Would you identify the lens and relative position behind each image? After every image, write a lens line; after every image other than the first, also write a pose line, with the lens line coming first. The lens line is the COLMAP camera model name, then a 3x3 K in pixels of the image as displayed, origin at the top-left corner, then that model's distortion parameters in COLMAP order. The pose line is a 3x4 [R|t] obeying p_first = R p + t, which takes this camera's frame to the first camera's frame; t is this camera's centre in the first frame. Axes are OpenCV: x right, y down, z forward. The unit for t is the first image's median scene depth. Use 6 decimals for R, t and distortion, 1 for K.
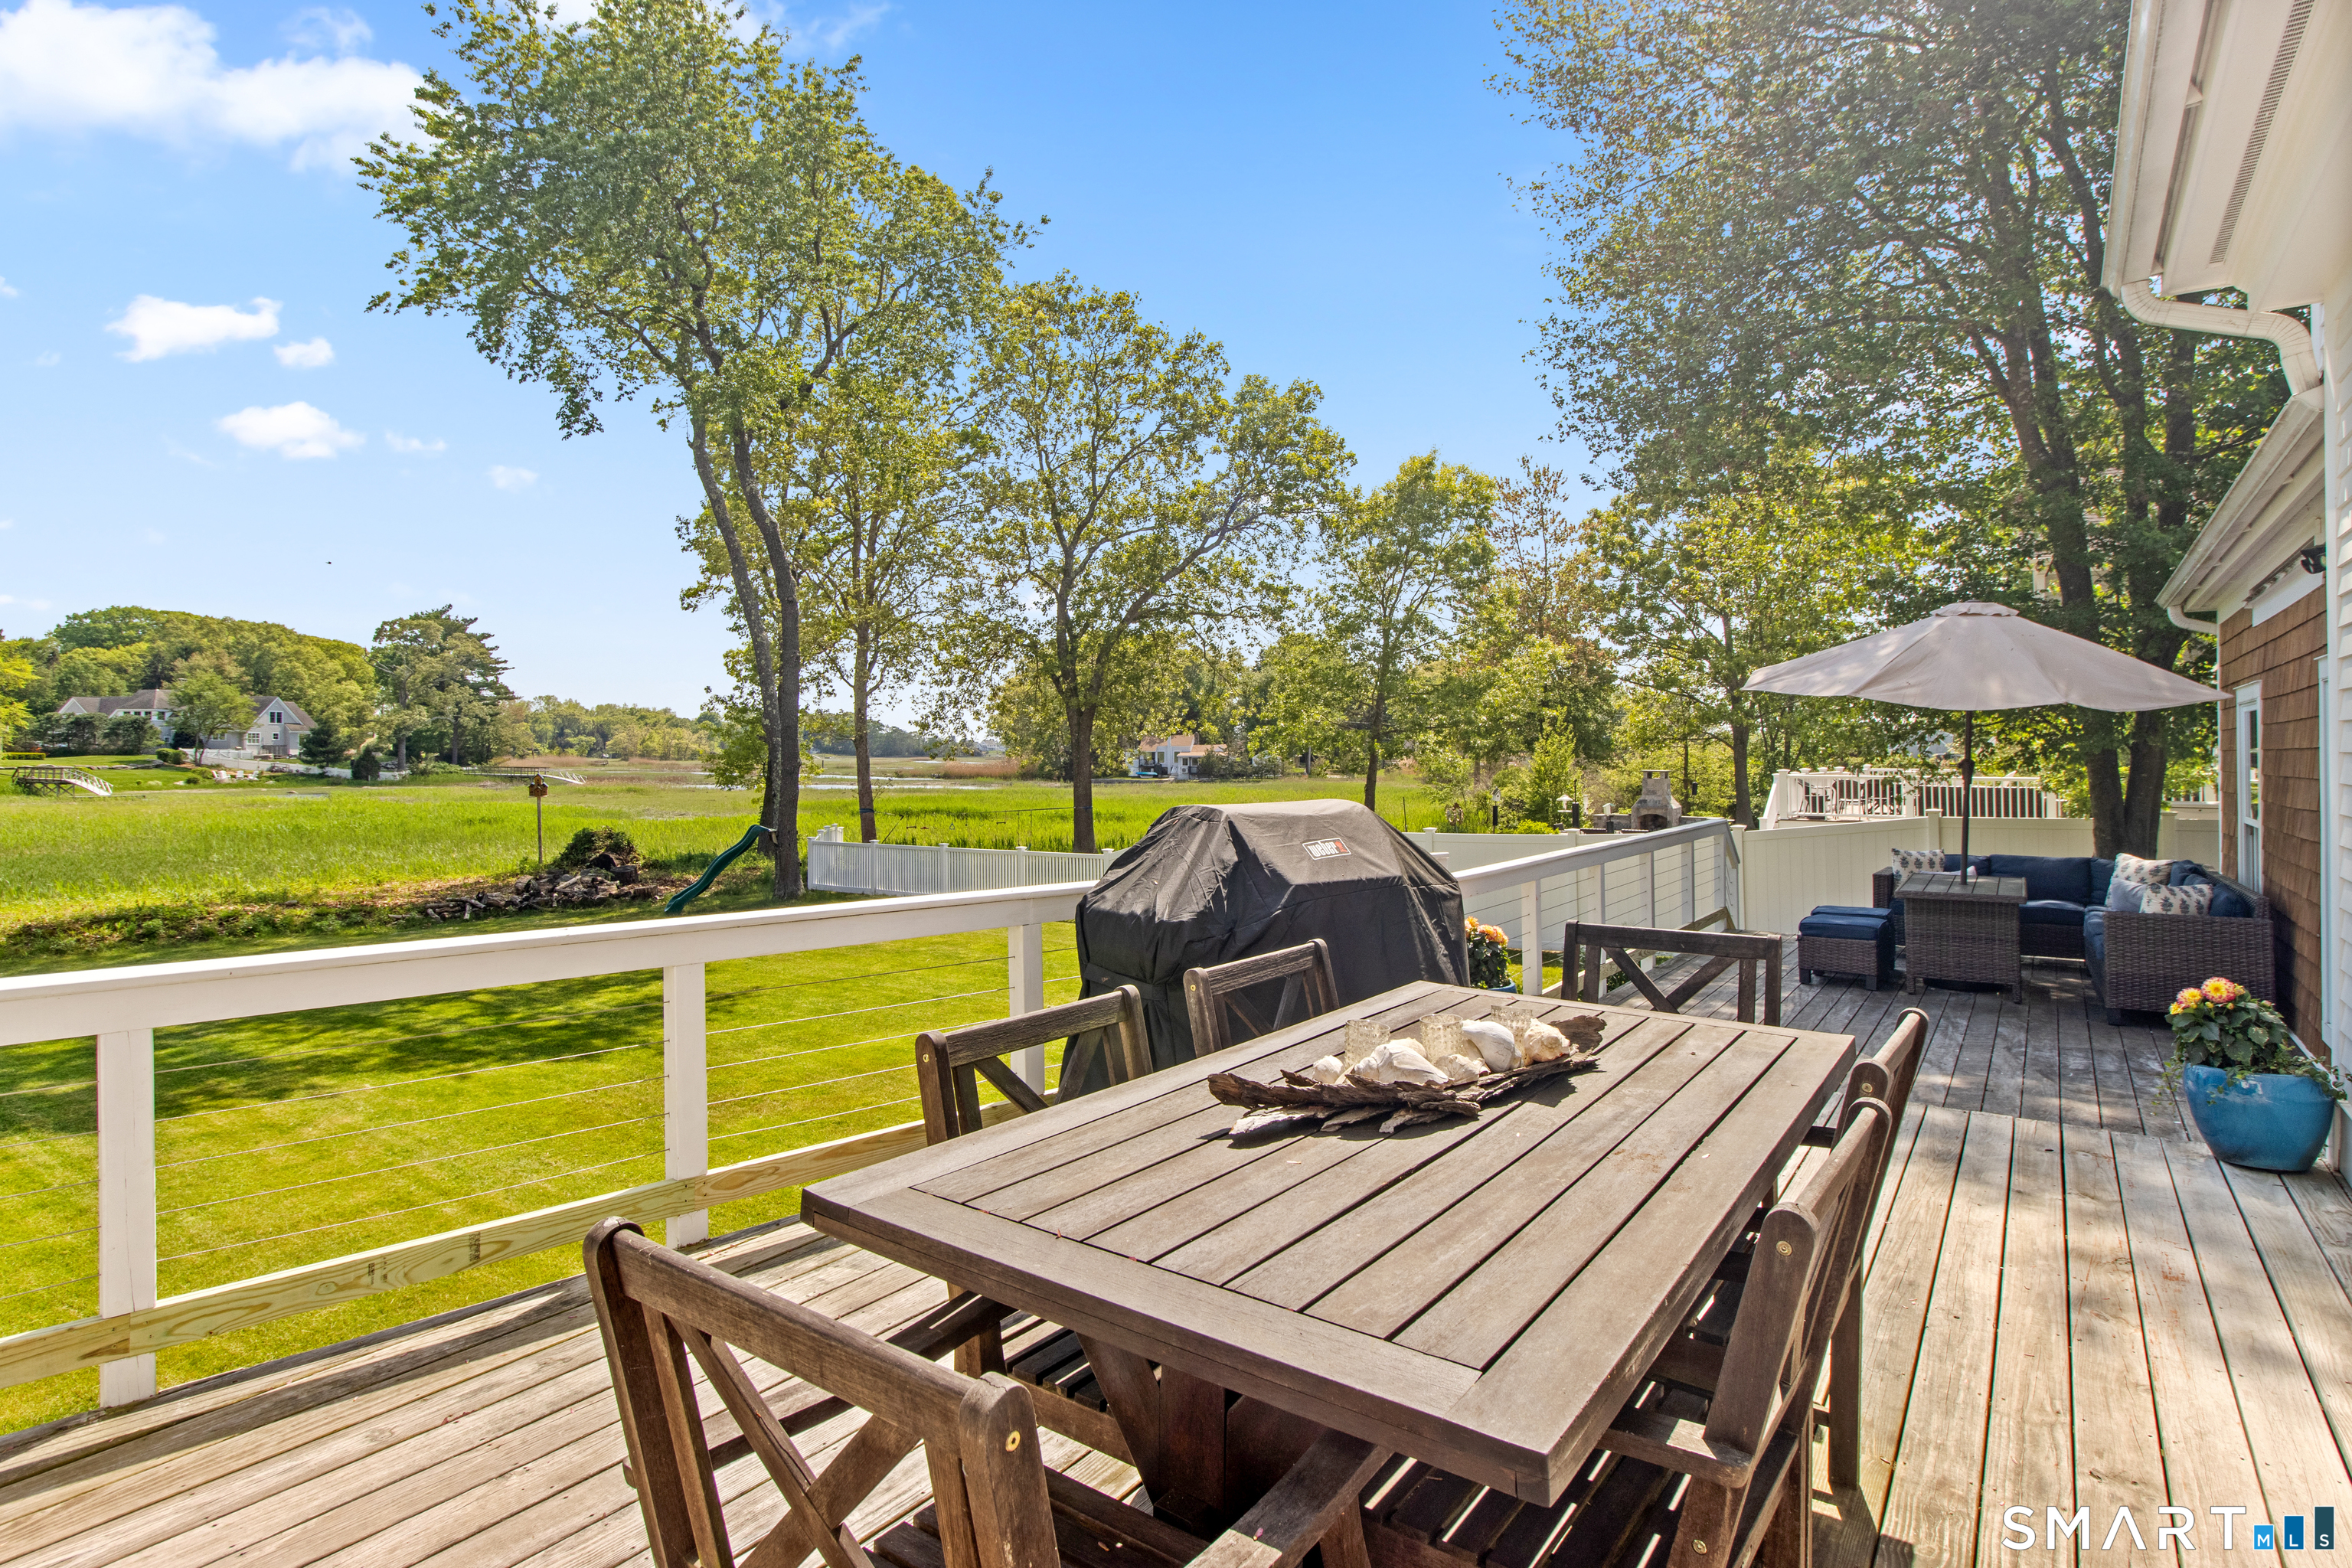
lens RADIAL K [[1235.1, 0, 1173.5], [0, 1235.1, 726.3], [0, 0, 1]] dist [-0.000690, -0.000128]
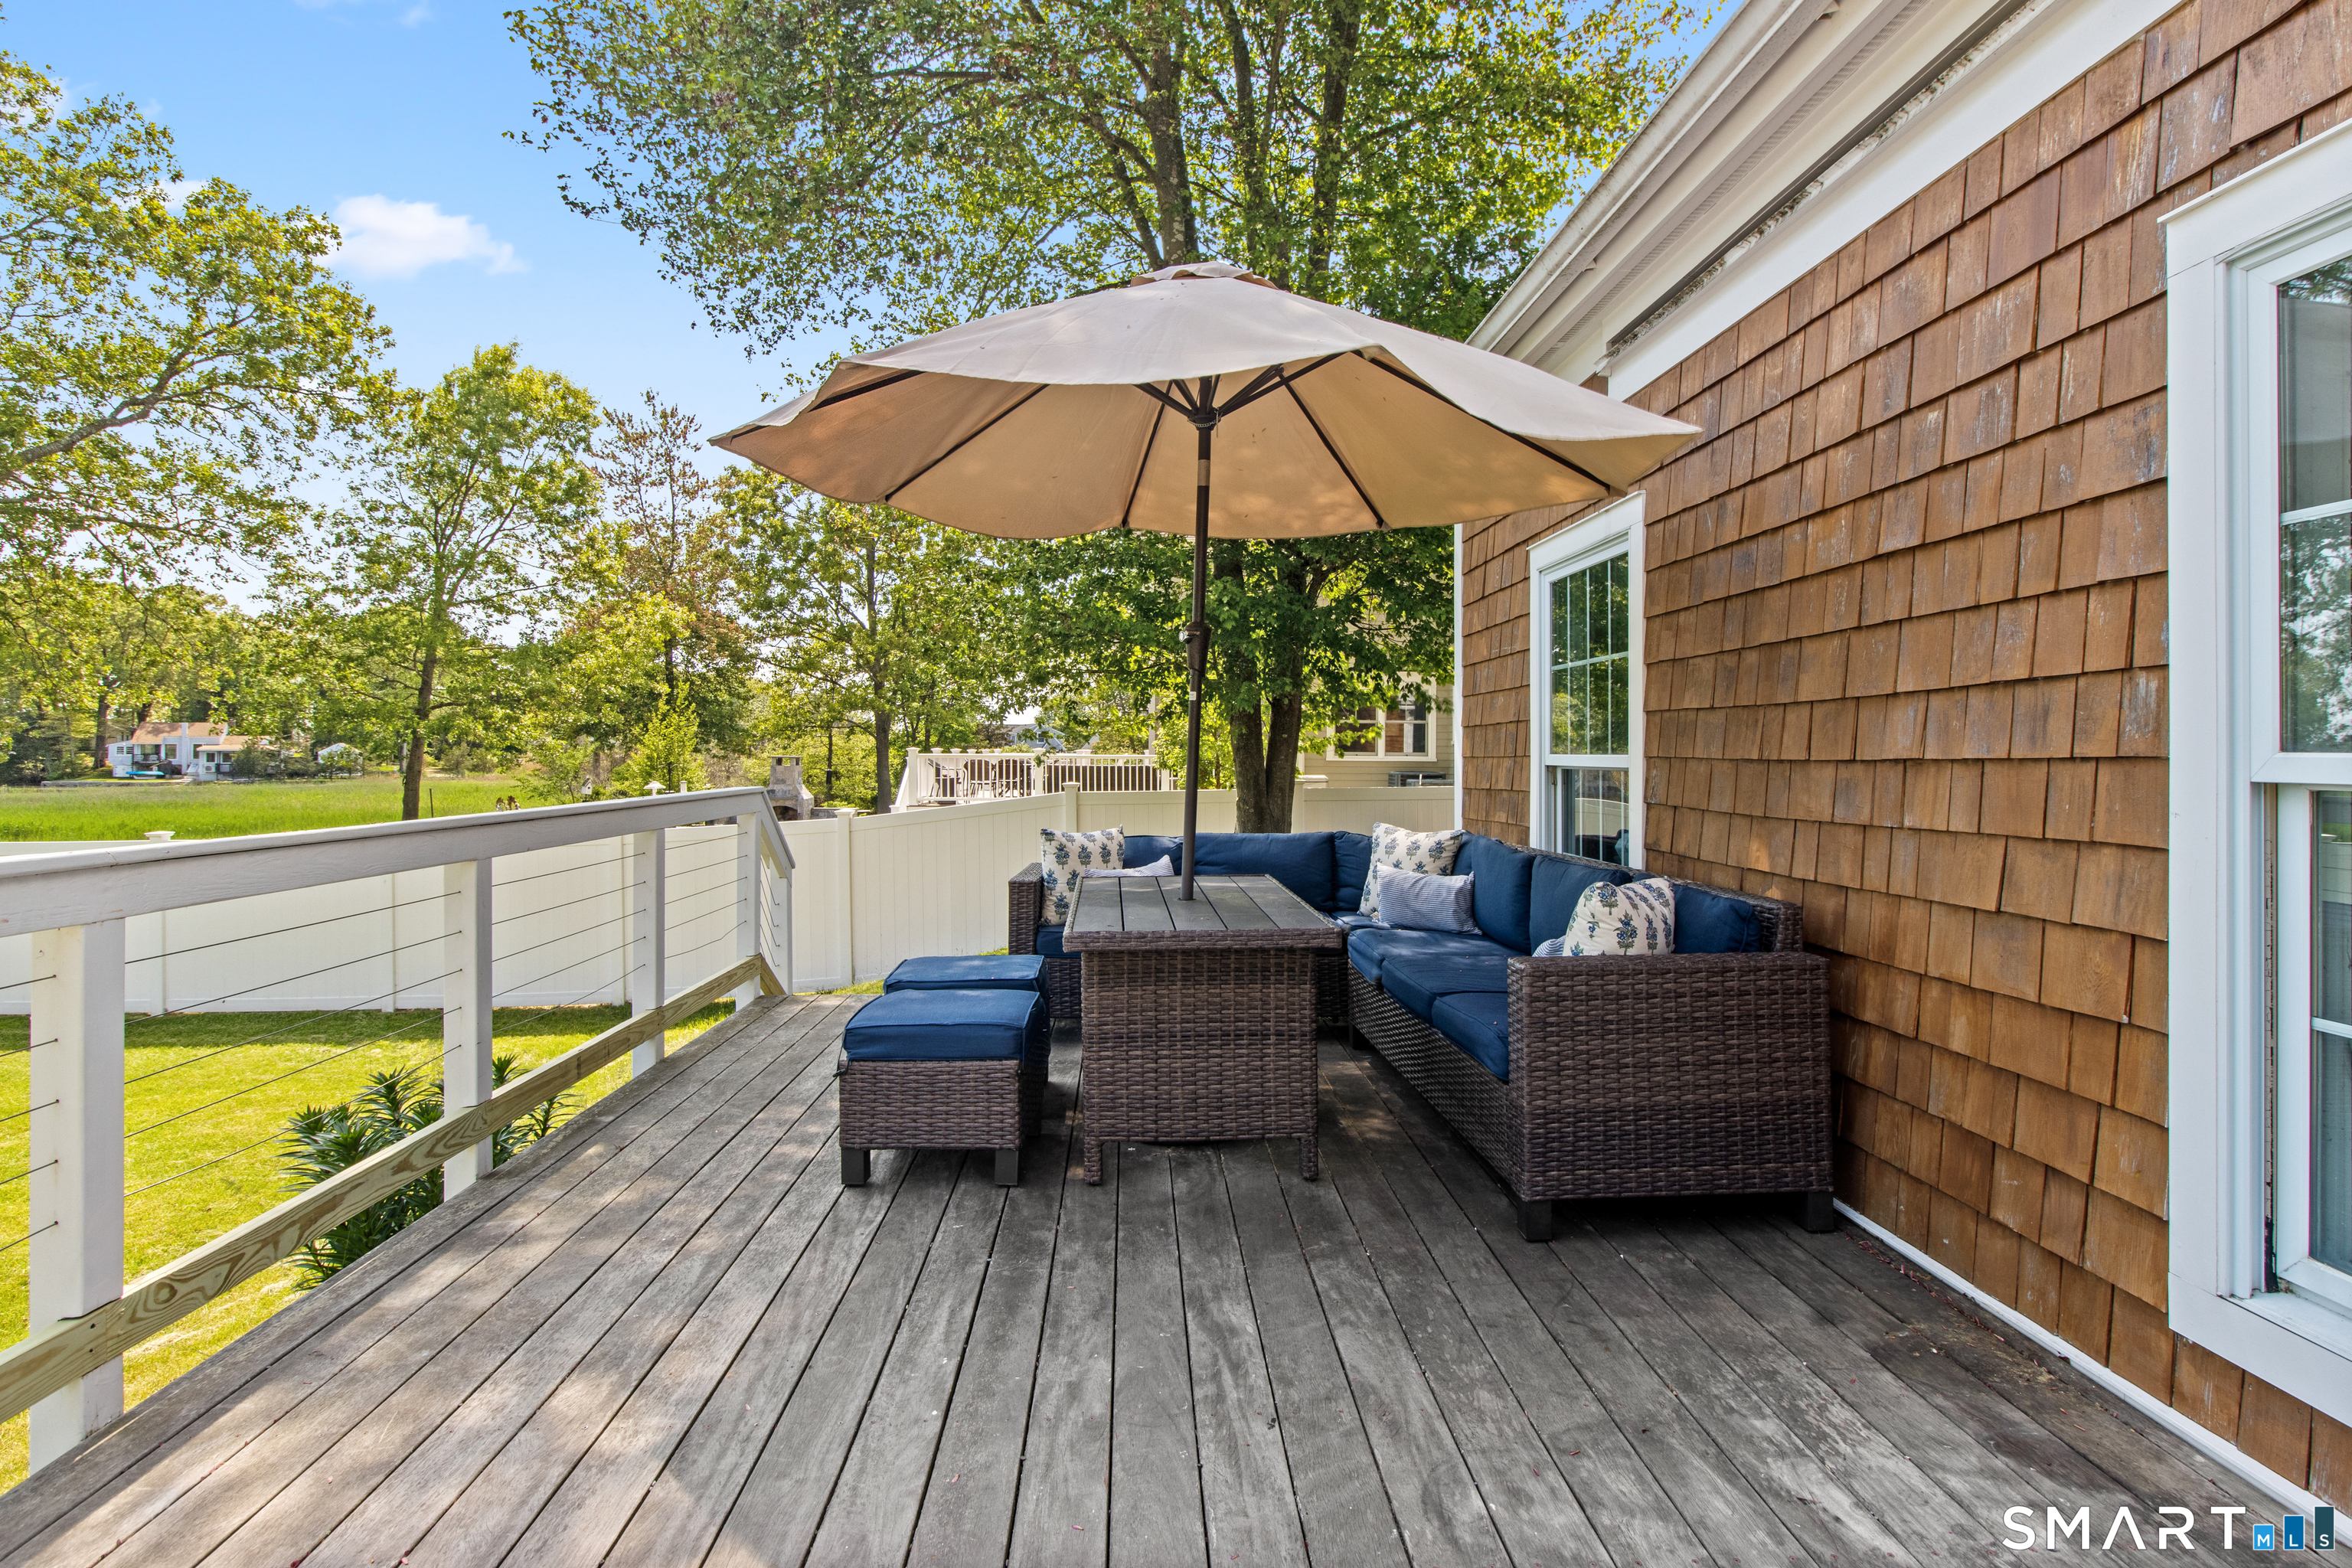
lens RADIAL K [[1235.1, 0, 1173.5], [0, 1235.1, 726.3], [0, 0, 1]] dist [-0.000690, -0.000128]
pose [[0.794103, 0.014838, 0.607602, 0.057488], [-0.015470, 0.999872, -0.004199, 0.010603], [-0.607587, -0.006065, 0.794230, 0.102927]]
